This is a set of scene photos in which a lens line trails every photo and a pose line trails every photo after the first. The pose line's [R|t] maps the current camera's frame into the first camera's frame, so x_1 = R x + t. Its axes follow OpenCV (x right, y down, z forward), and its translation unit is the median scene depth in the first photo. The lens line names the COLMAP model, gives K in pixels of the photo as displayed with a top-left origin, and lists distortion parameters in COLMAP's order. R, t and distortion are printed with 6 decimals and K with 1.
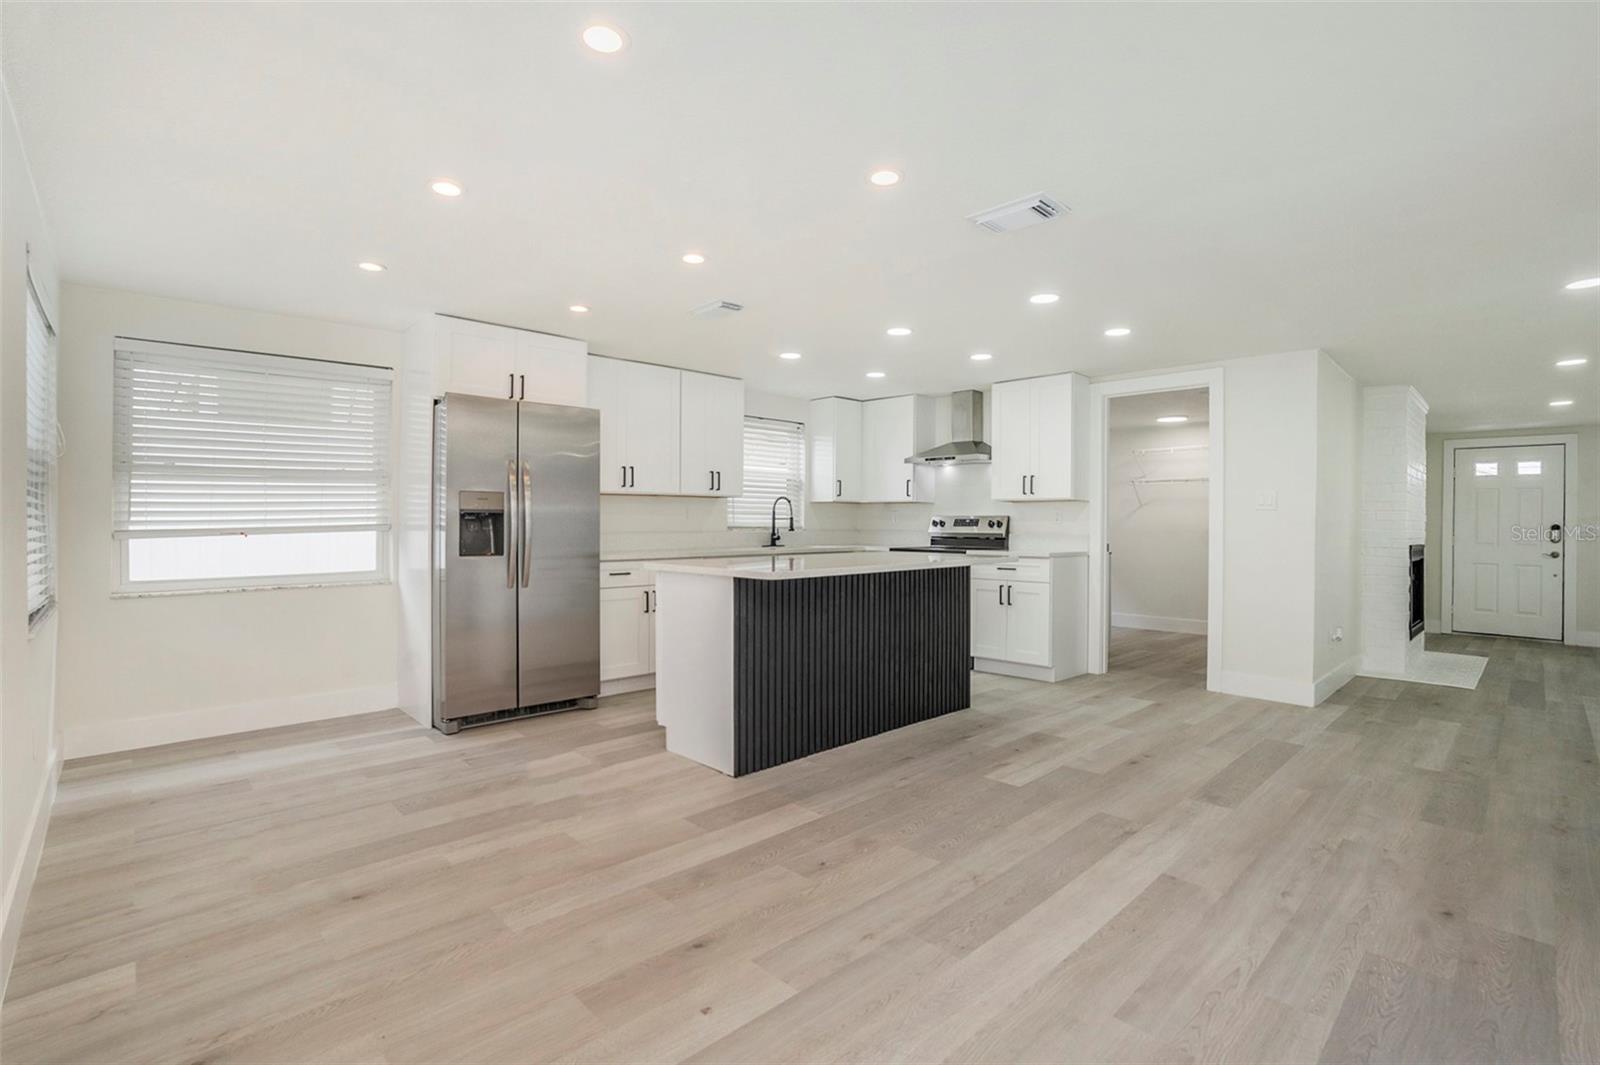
lens RADIAL K [[780.5, 0, 776.2], [0, 780.5, 527.3], [0, 0, 1]] dist [0.040300, 0.000256]
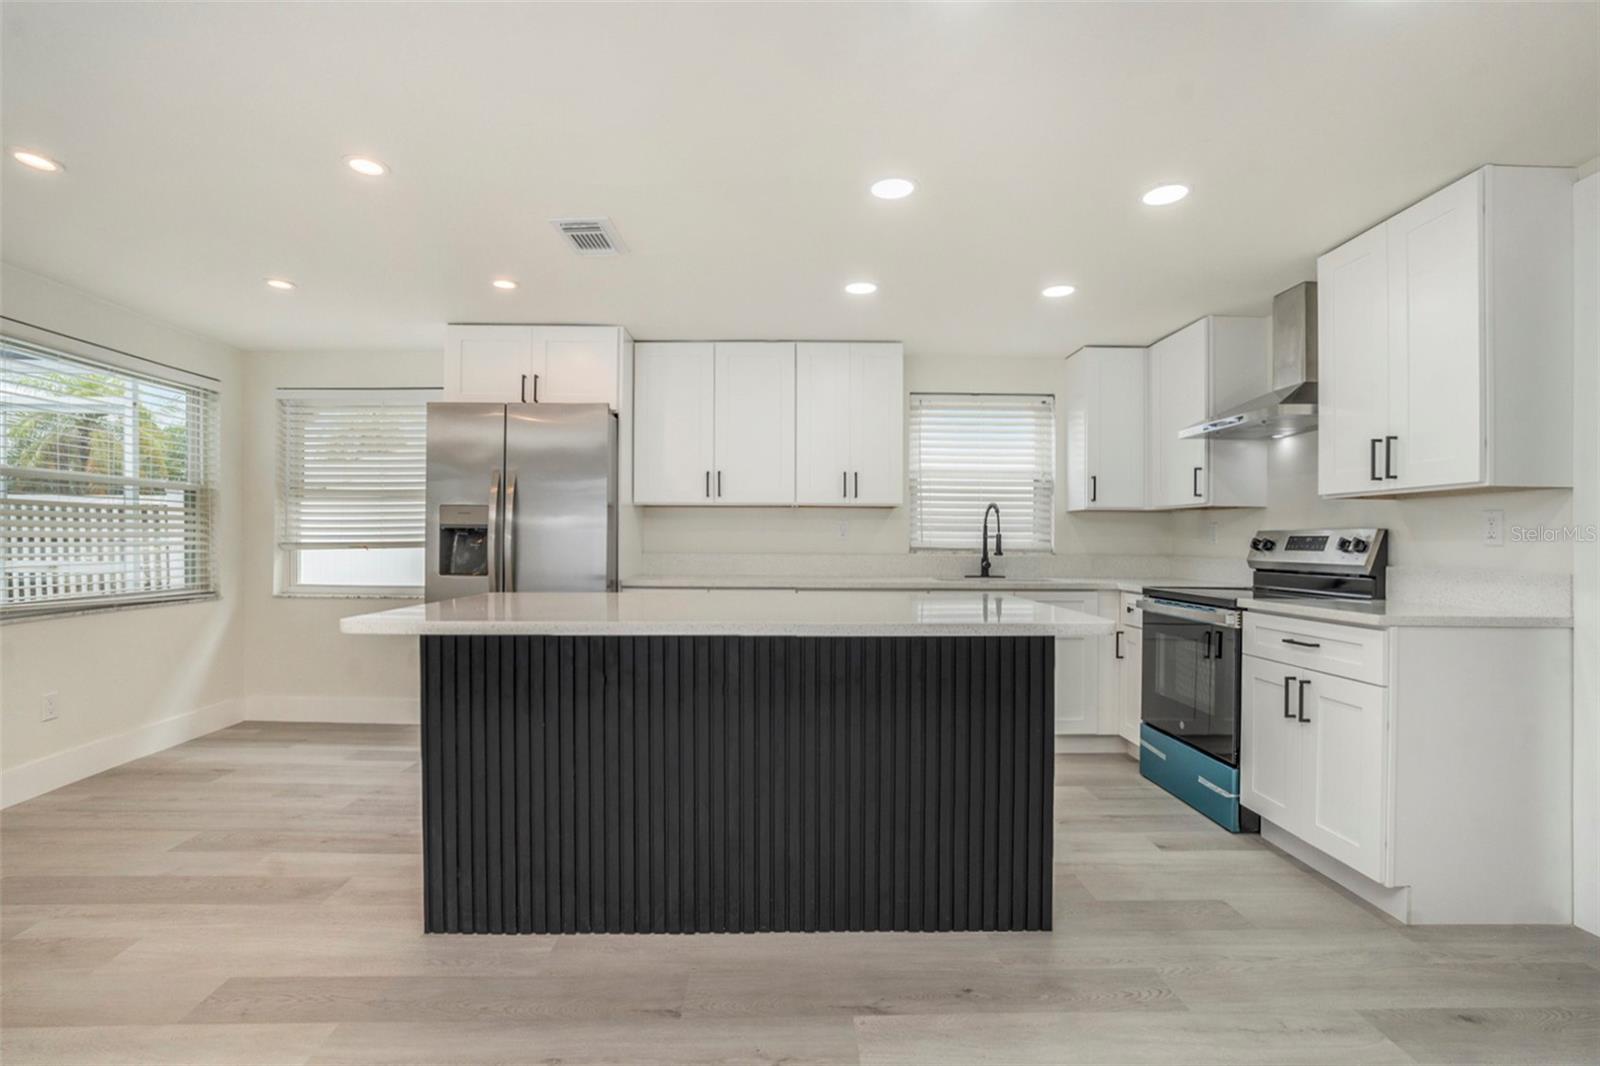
lens RADIAL K [[729.5, 0, 795.8], [0, 729.5, 541.5], [0, 0, 1]] dist [-0.006519, 0.000776]
pose [[0.736366, 0.002053, -0.676581, 0.332344], [-0.008359, 0.999947, -0.006062, -0.001378], [0.676532, 0.010119, 0.736344, 0.438880]]
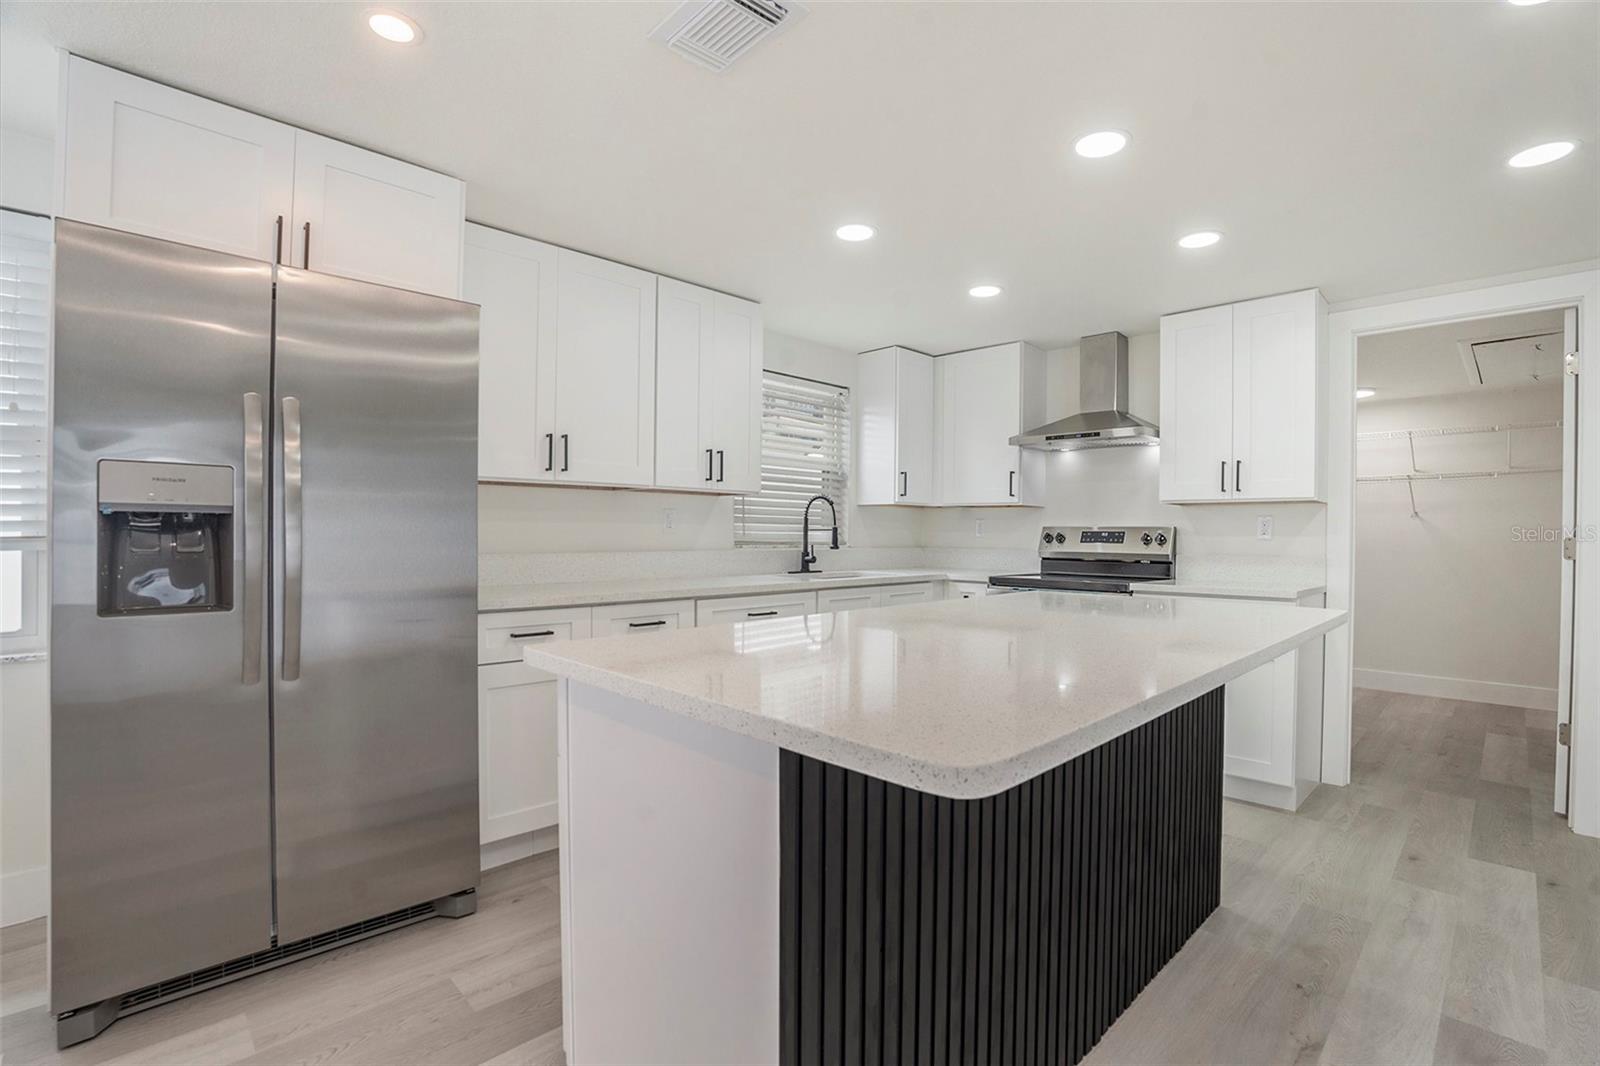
lens RADIAL K [[744.2, 0, 798.3], [0, 744.2, 526.8], [0, 0, 1]] dist [-0.018874, 0.001487]
pose [[0.999468, 0.005140, 0.032194, -0.031147], [-0.004696, 0.999893, -0.013854, -0.004963], [-0.032262, 0.013696, 0.999386, 0.408982]]
